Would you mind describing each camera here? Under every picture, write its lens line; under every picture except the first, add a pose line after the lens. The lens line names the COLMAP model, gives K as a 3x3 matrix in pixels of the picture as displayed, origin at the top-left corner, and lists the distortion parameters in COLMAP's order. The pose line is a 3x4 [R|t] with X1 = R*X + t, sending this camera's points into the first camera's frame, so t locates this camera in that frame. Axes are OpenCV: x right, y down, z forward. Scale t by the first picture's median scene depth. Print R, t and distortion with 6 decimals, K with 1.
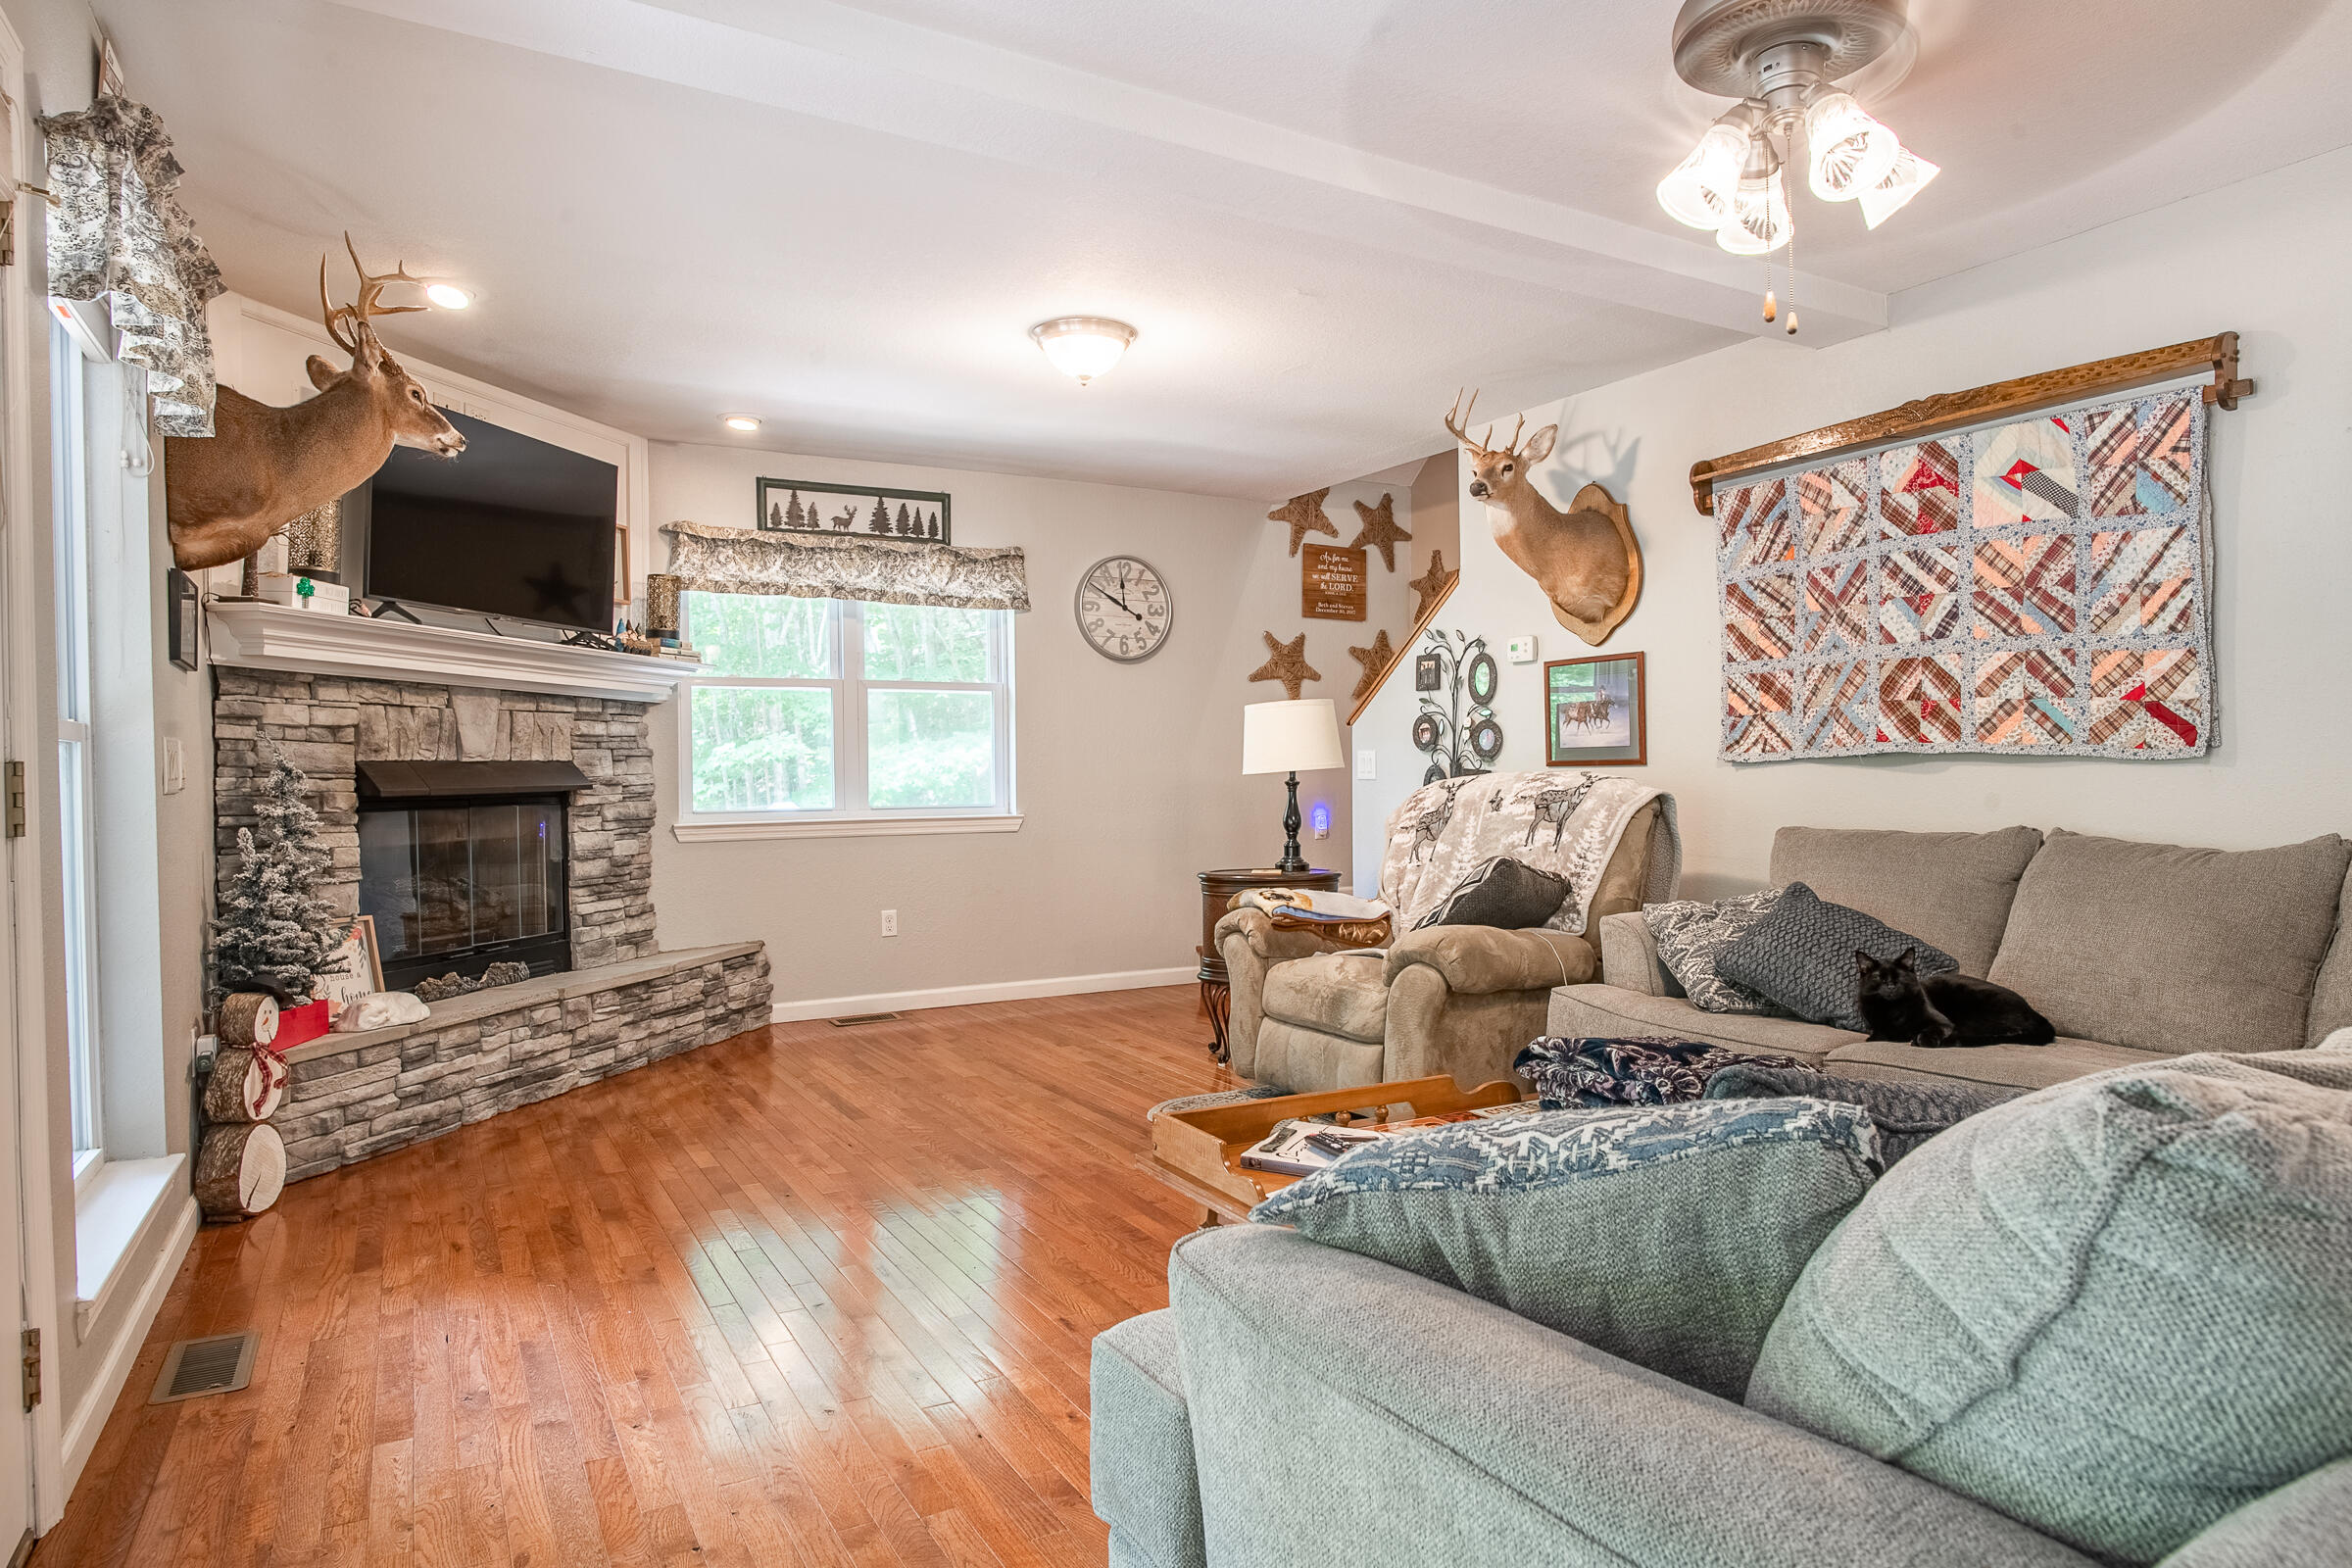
lens RADIAL K [[1387.7, 0, 1173.0], [0, 1387.7, 786.0], [0, 0, 1]] dist [-0.036902, 0.014585]
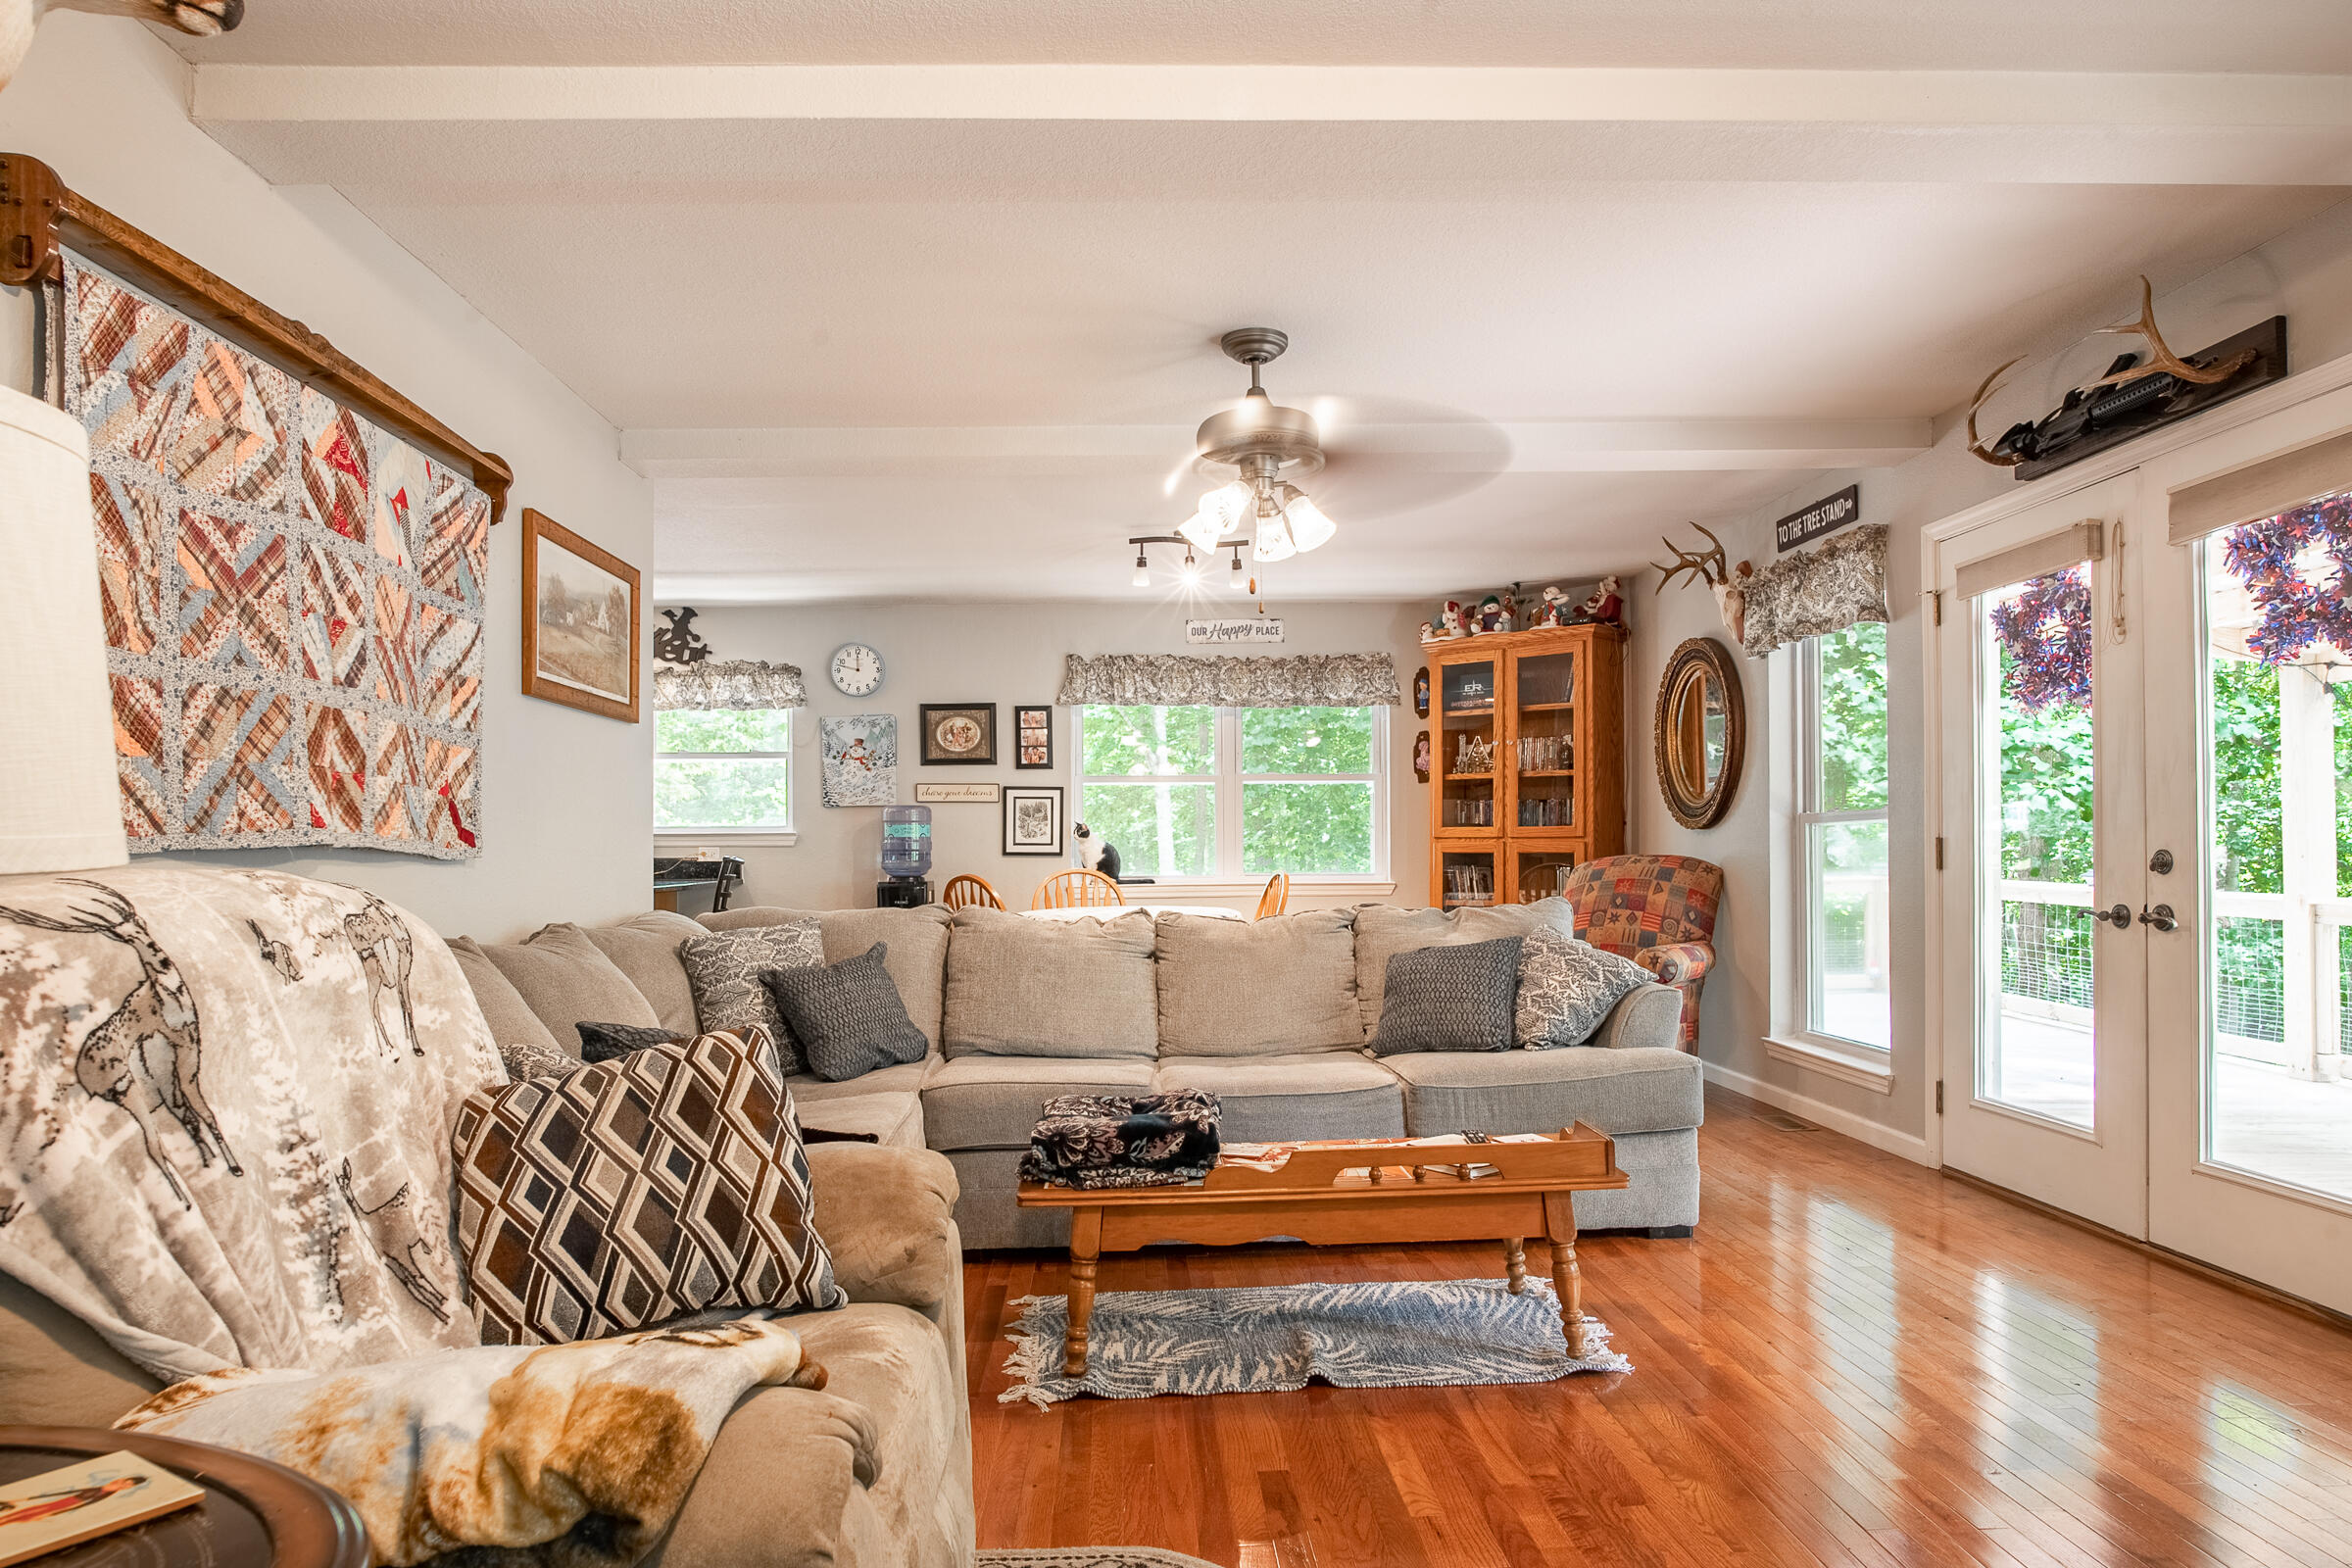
lens RADIAL K [[1387.7, 0, 1157.2], [0, 1387.7, 844.3], [0, 0, 1]] dist [-0.036902, 0.014585]
pose [[-0.884180, 0.021178, 0.466666, -0.137911], [0.020975, 0.999764, -0.005630, -0.011812], [-0.466675, 0.004811, -0.884416, 1.359736]]
